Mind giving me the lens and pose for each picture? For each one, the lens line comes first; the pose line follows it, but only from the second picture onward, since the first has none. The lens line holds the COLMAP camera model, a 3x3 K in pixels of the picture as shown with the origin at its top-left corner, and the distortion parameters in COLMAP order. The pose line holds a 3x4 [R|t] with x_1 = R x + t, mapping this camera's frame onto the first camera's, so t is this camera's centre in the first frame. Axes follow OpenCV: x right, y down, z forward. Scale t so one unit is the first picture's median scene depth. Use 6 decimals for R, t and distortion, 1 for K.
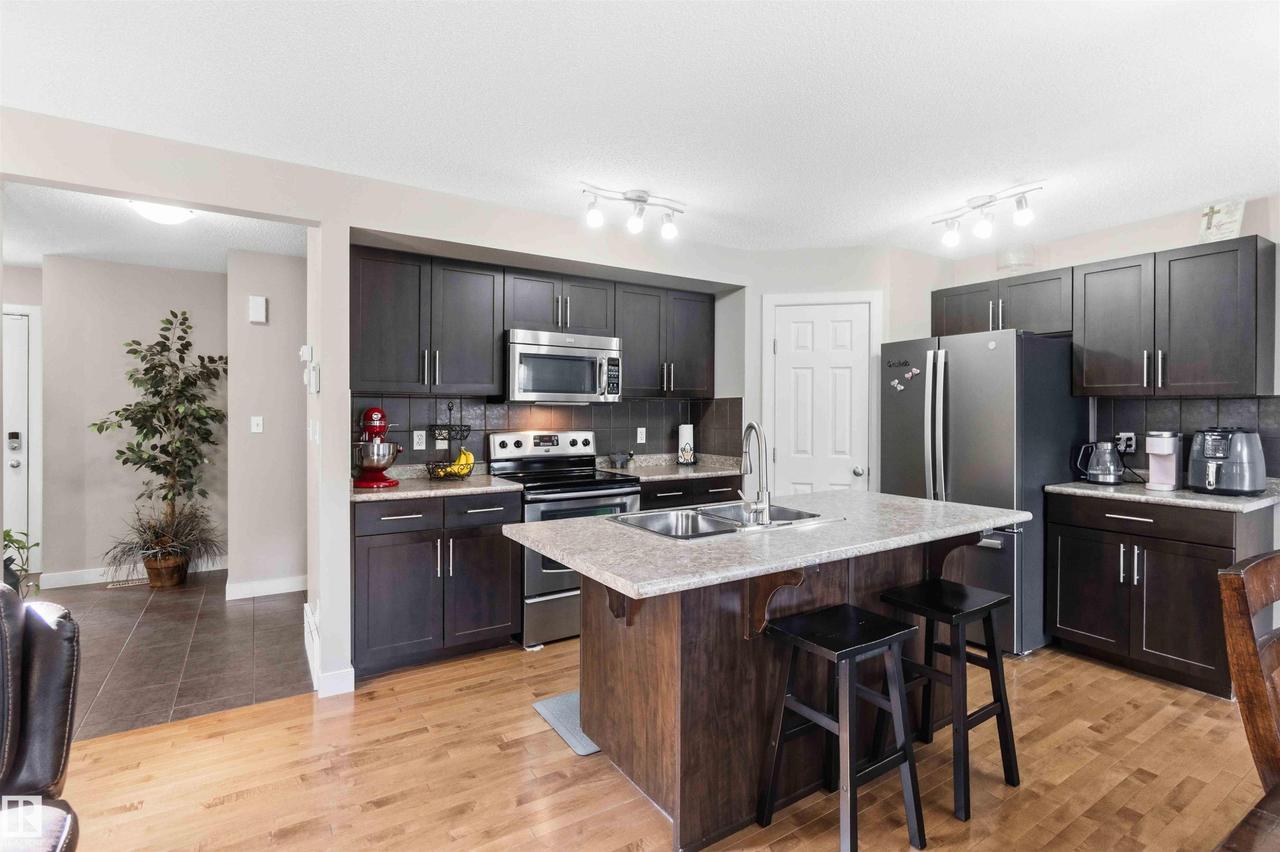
lens RADIAL K [[611.8, 0, 640.3], [0, 611.8, 421.7], [0, 0, 1]] dist [-0.001048, 0.000807]
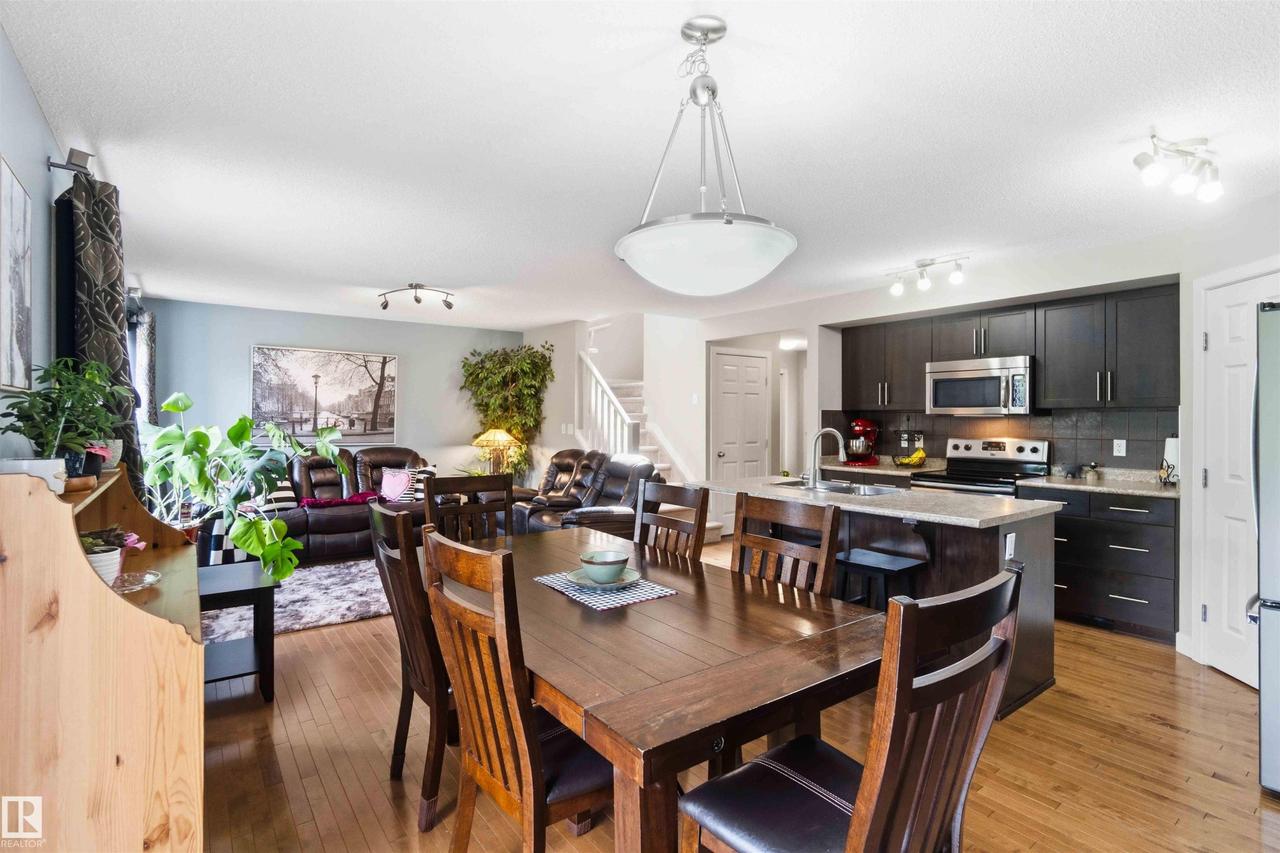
lens RADIAL K [[611.8, 0, 640.3], [0, 611.8, 422.2], [0, 0, 1]] dist [-0.001048, 0.000807]
pose [[0.075305, 0.002770, -0.997157, 1.074132], [-0.020223, 0.999795, 0.001250, -0.004007], [0.996955, 0.020072, 0.075345, 0.229444]]
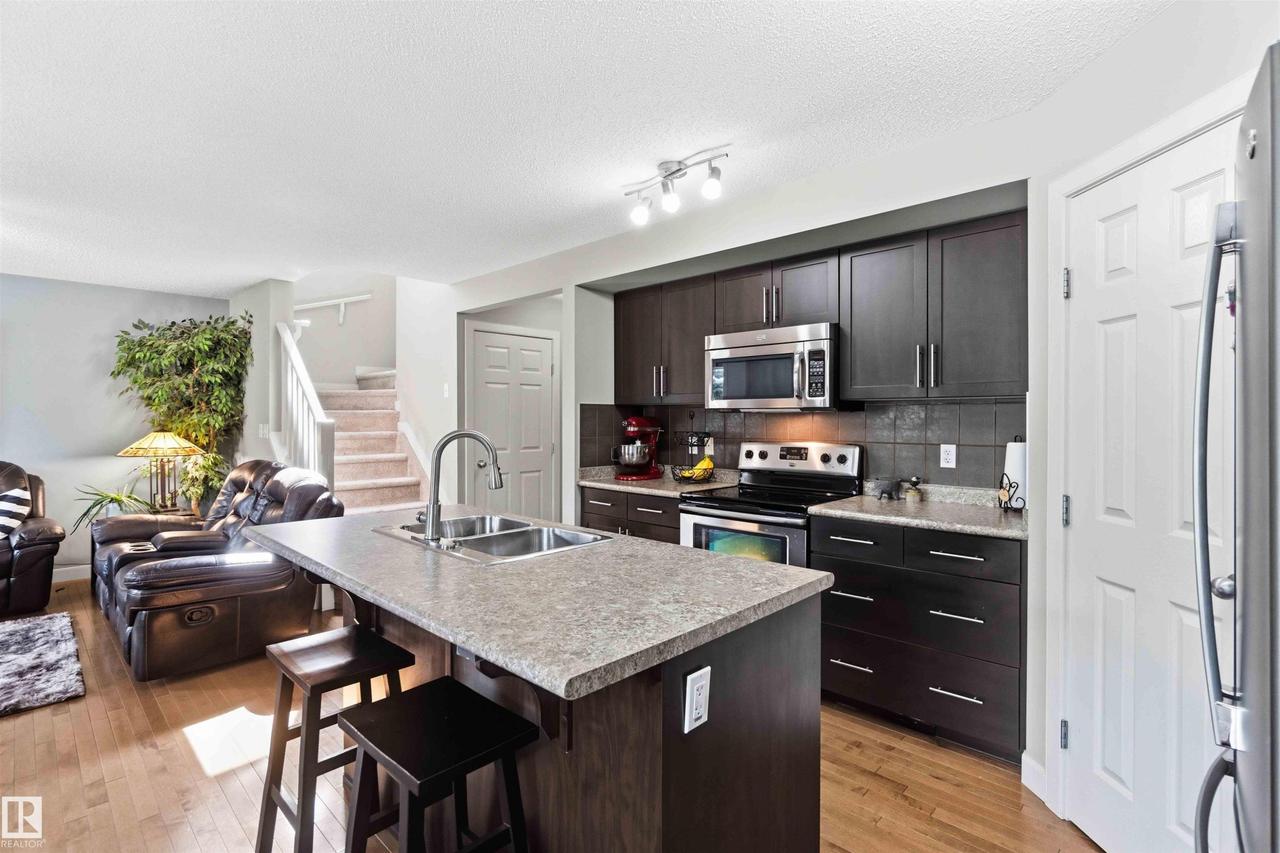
lens RADIAL K [[599.7, 0, 640.0], [0, 599.7, 426.5], [0, 0, 1]] dist [-0.002324, -0.000405]
pose [[0.238976, 0.008459, -0.970989, 0.666654], [-0.017346, 0.999840, 0.004441, -0.007903], [0.970871, 0.015781, 0.239084, 0.630137]]
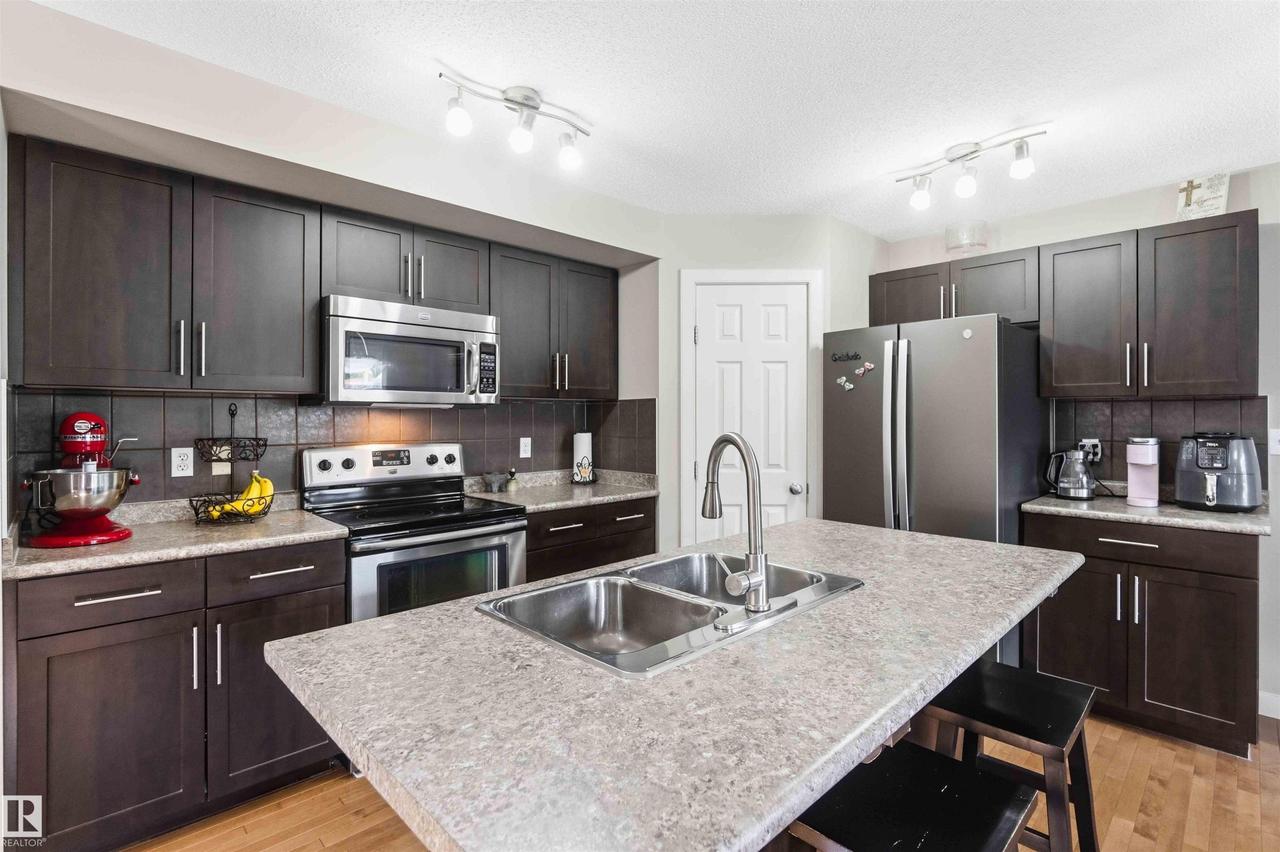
lens RADIAL K [[611.8, 0, 640.3], [0, 611.8, 421.7], [0, 0, 1]] dist [-0.001048, 0.000807]
pose [[0.979644, -0.005139, 0.200676, -0.013176], [0.006569, 0.999958, -0.006462, -0.005157], [-0.200634, 0.007649, 0.979636, 0.258799]]
